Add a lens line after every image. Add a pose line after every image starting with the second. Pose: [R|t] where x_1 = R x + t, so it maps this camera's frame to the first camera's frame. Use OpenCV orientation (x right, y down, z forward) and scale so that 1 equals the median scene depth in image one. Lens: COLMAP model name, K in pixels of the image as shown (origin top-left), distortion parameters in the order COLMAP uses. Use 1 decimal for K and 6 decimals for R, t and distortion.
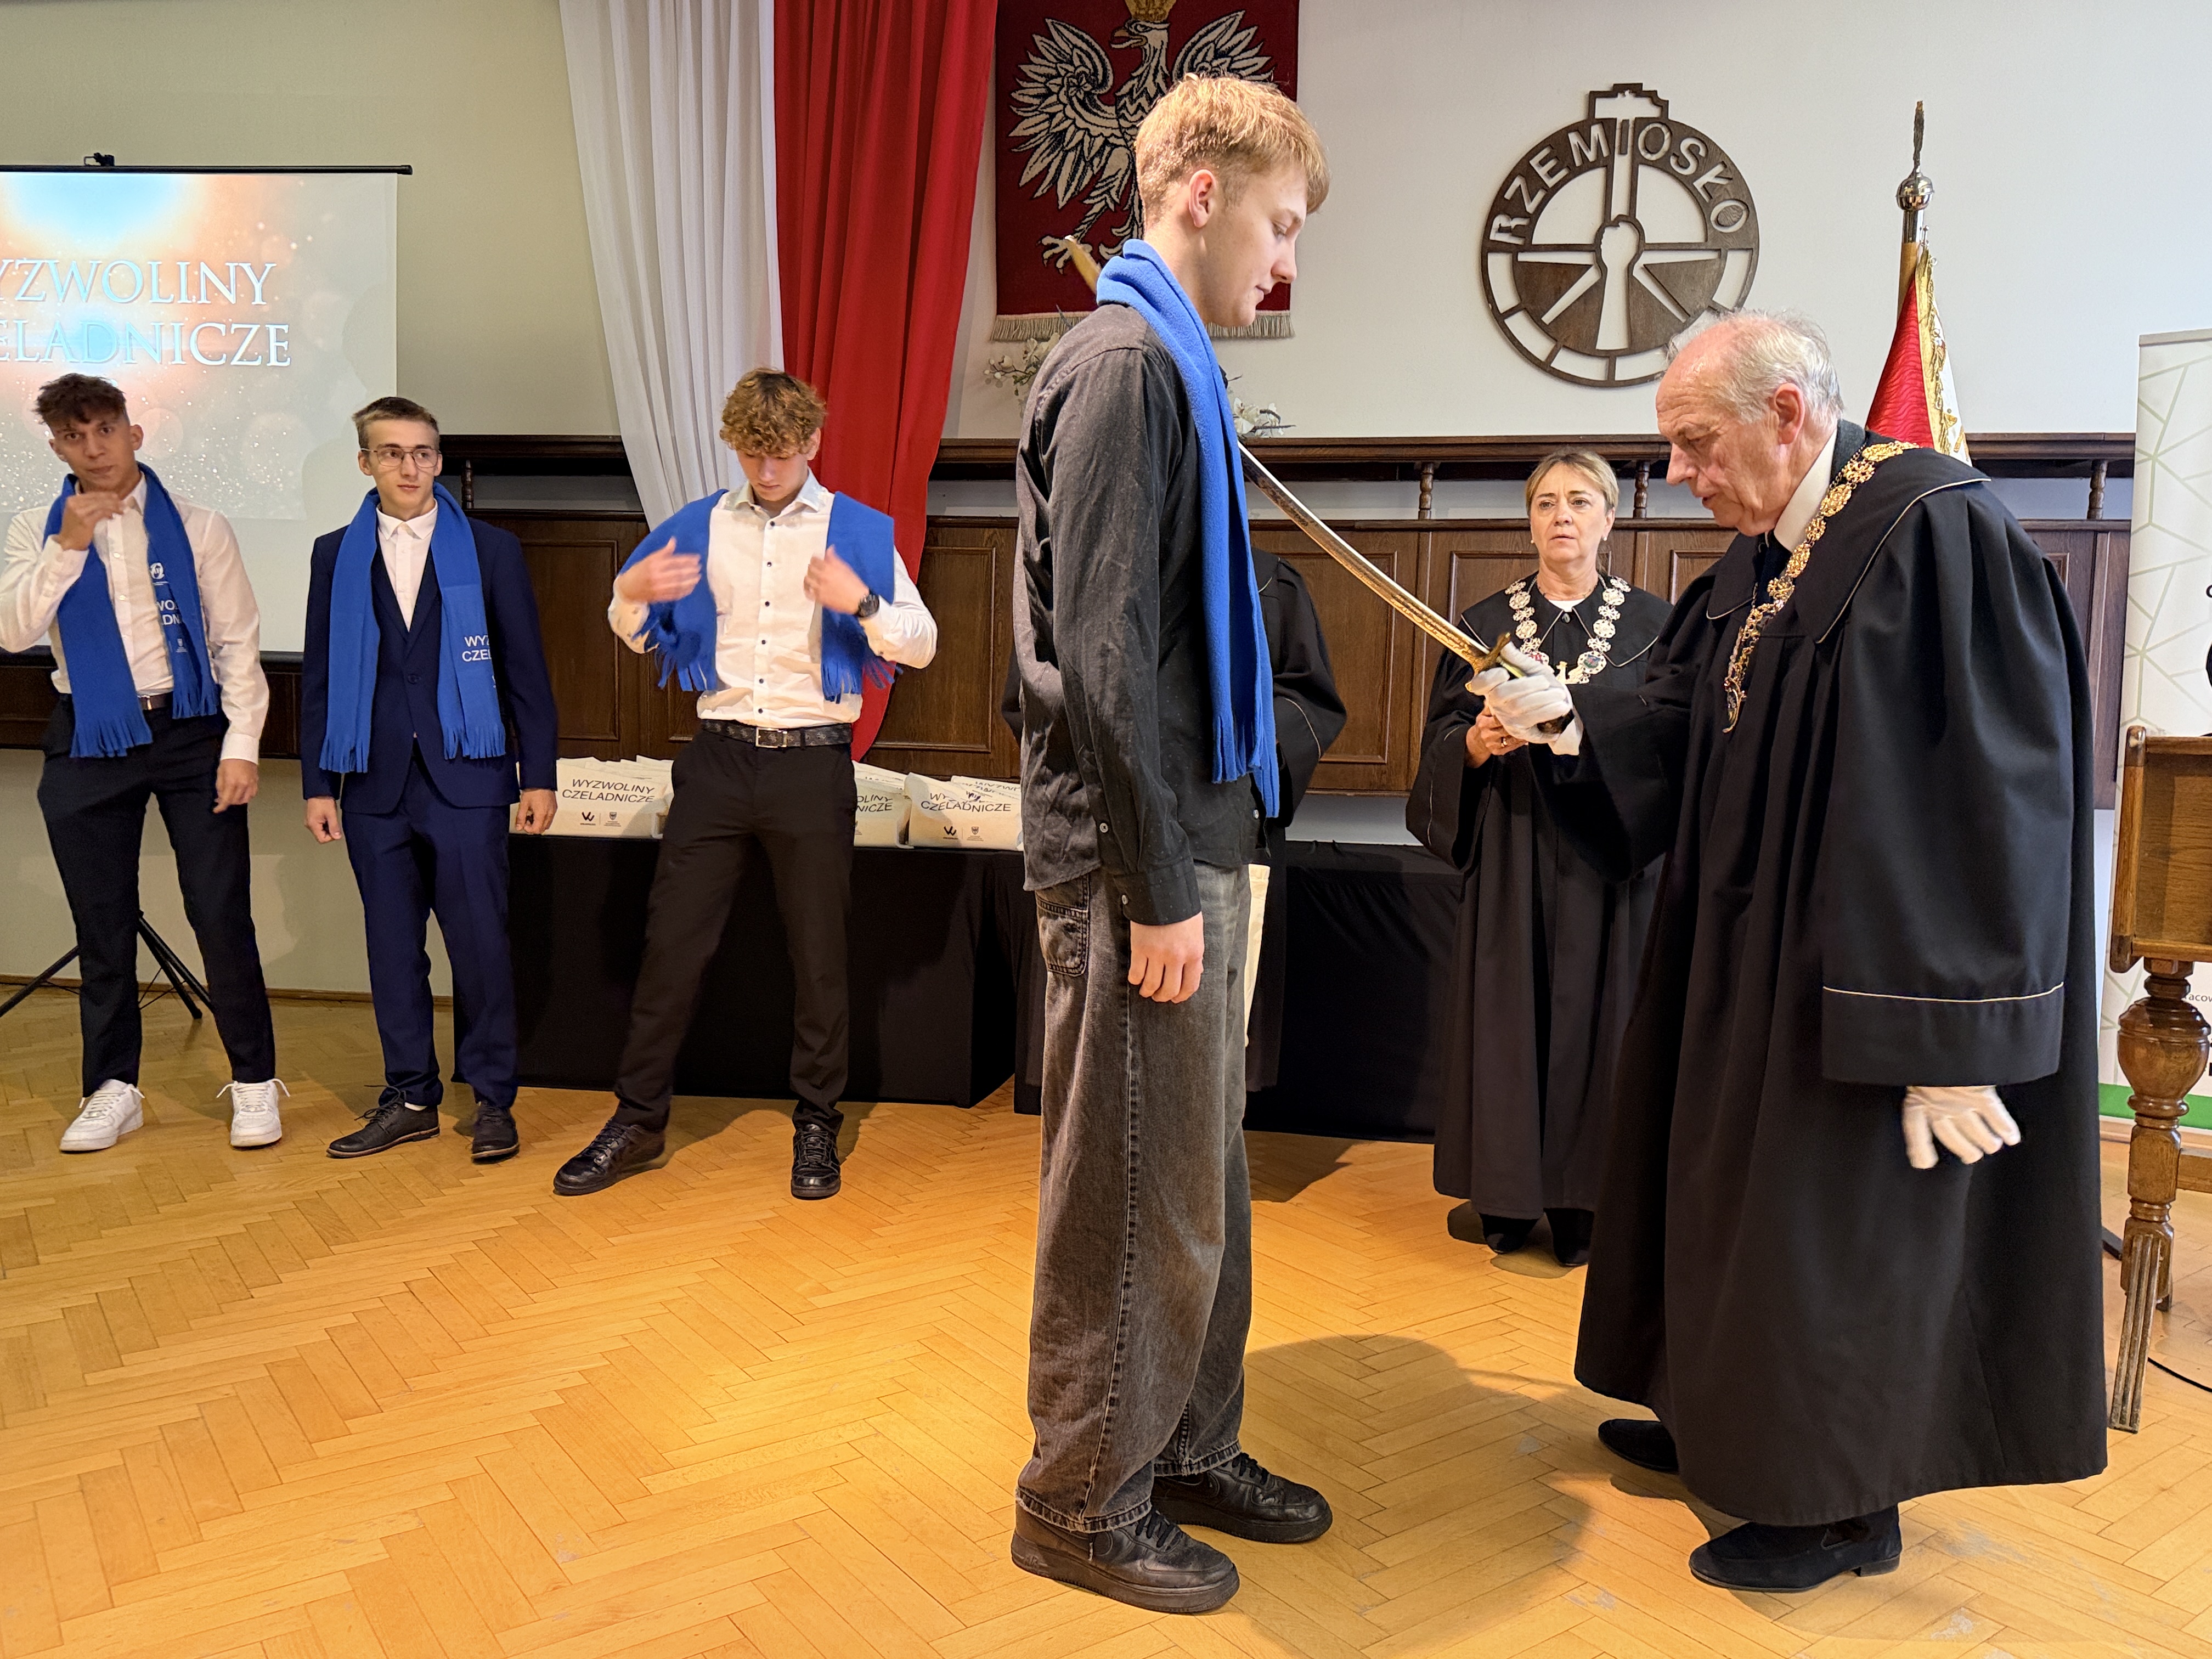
lens RADIAL K [[1651.8, 0, 1114.0], [0, 1651.8, 838.3], [0, 0, 1]] dist [0.029300, -0.040487]
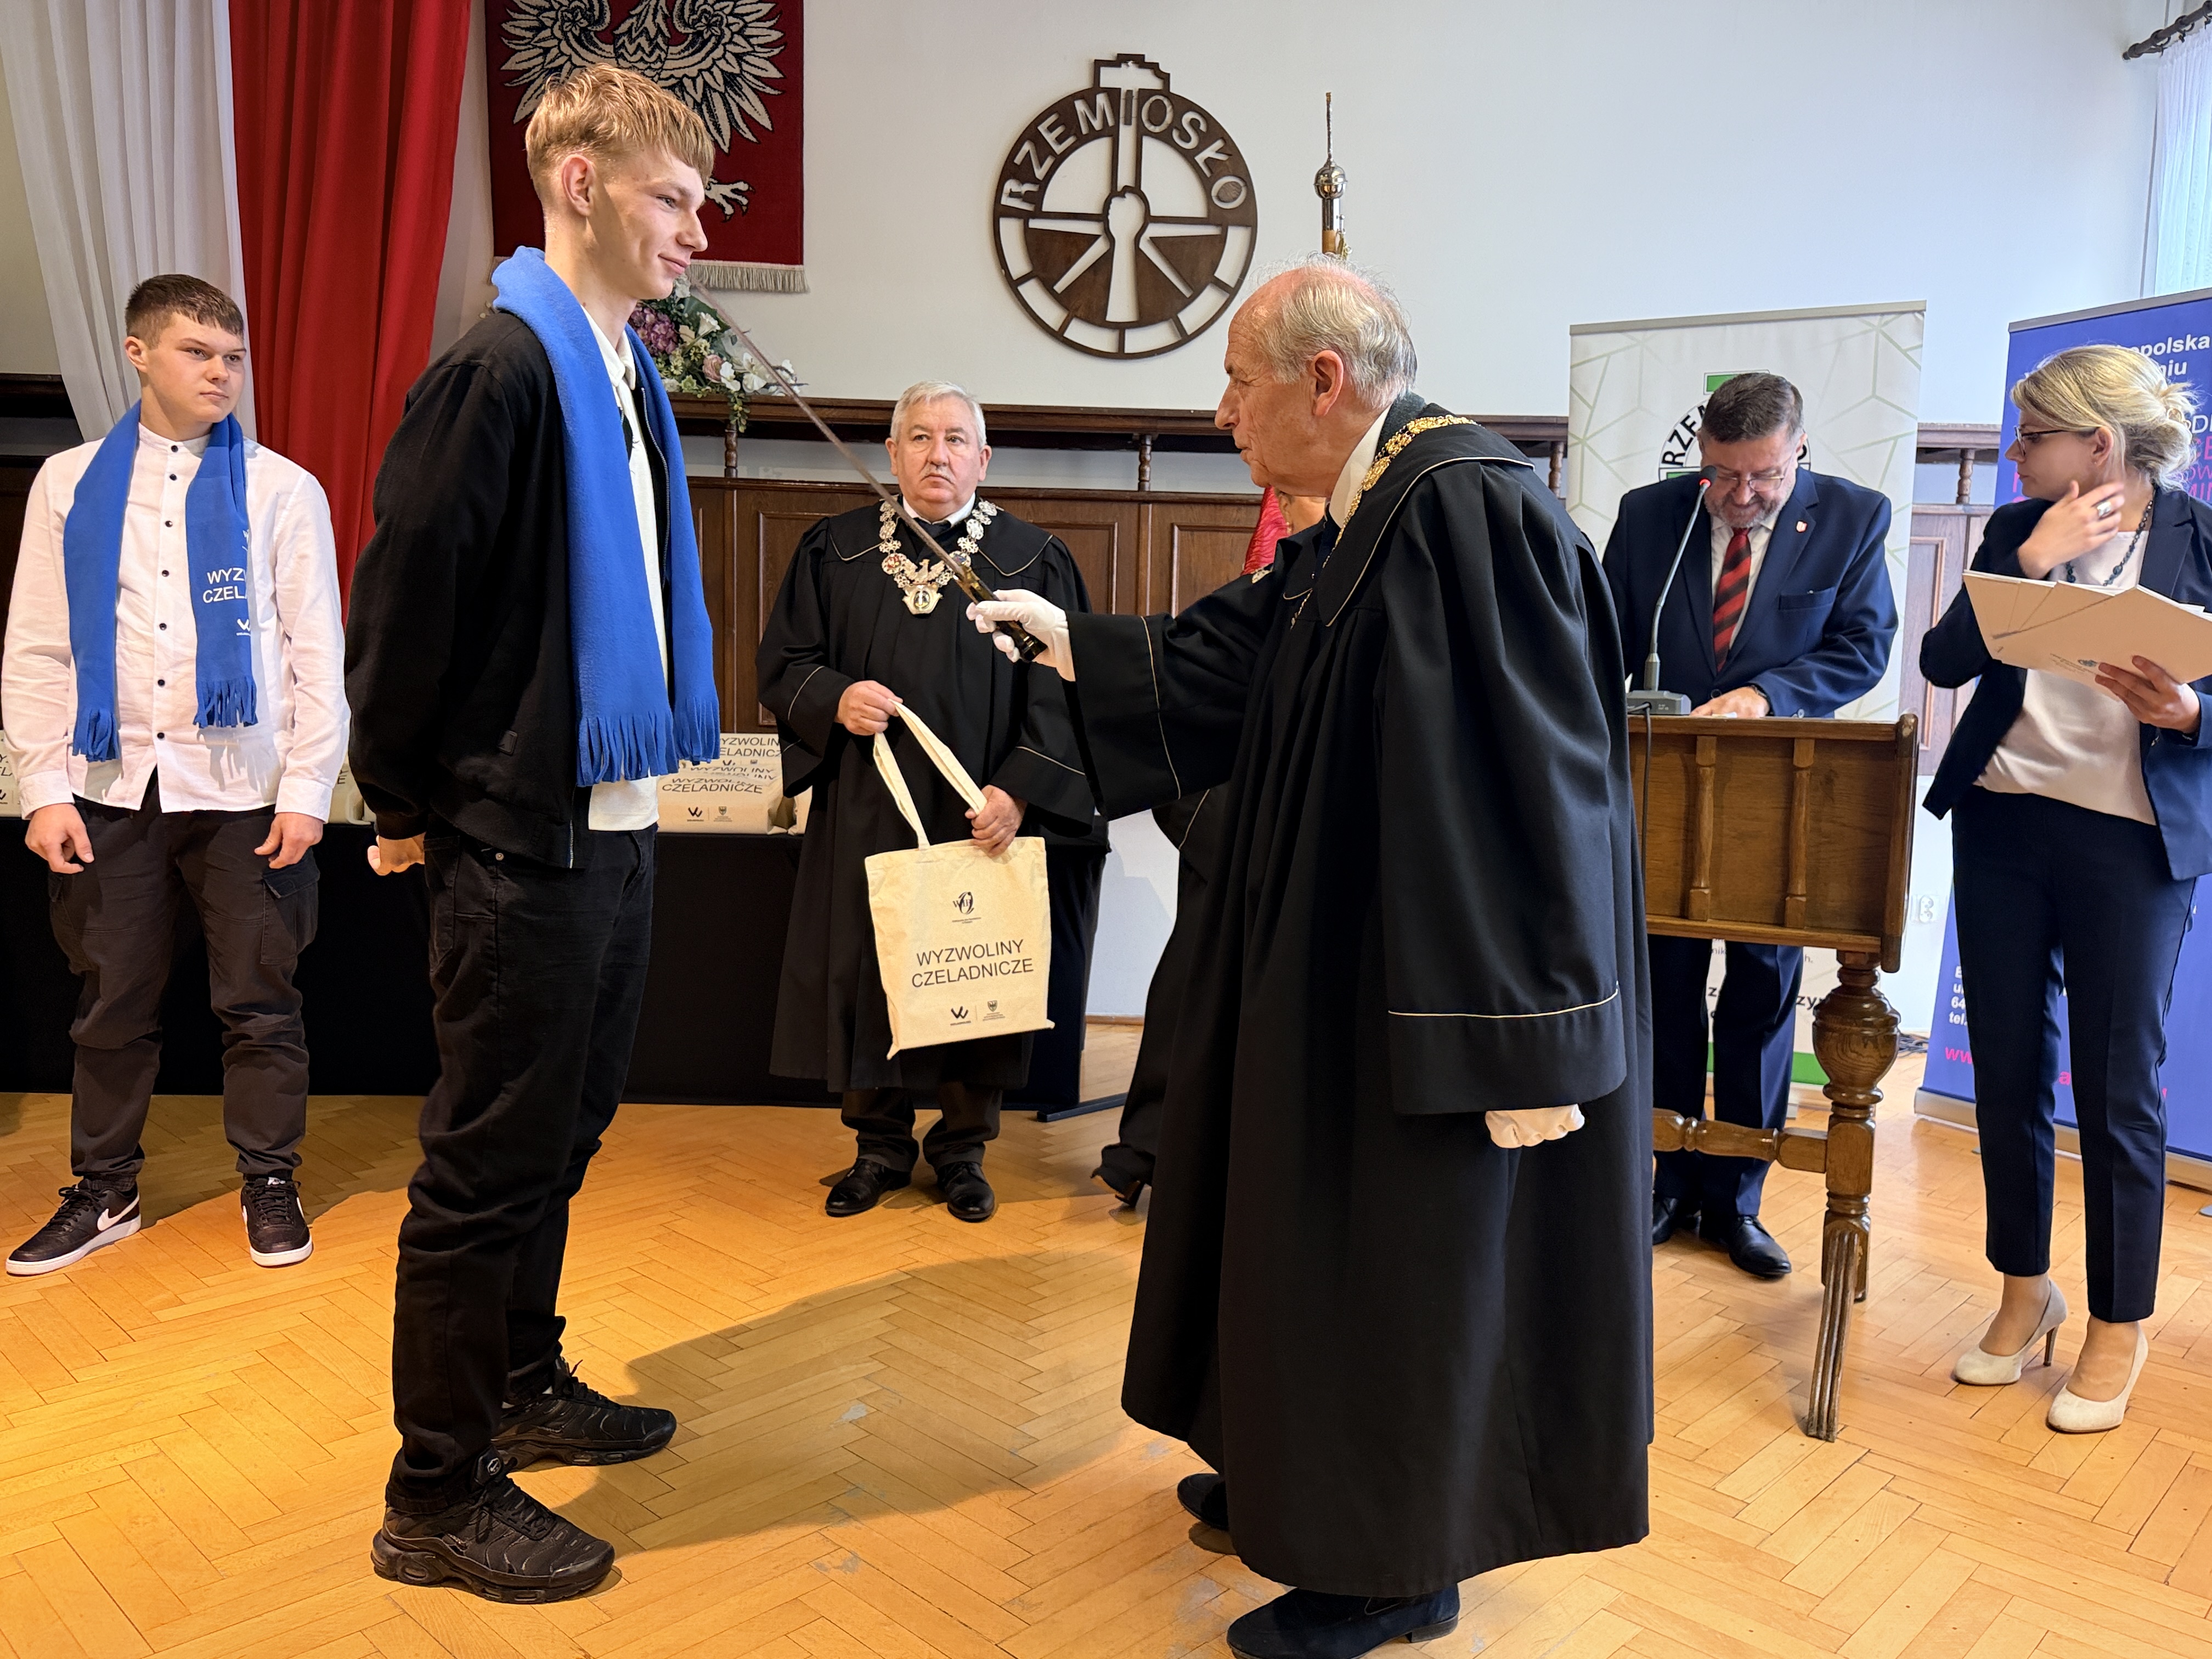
lens RADIAL K [[1657.6, 0, 1123.3], [0, 1657.6, 840.9], [0, 0, 1]] dist [0.022280, -0.031439]
pose [[0.986141, -0.018024, 0.164926, 0.127826], [0.012964, 0.999413, 0.031705, -0.007763], [-0.165400, -0.029128, 0.985796, -0.011916]]
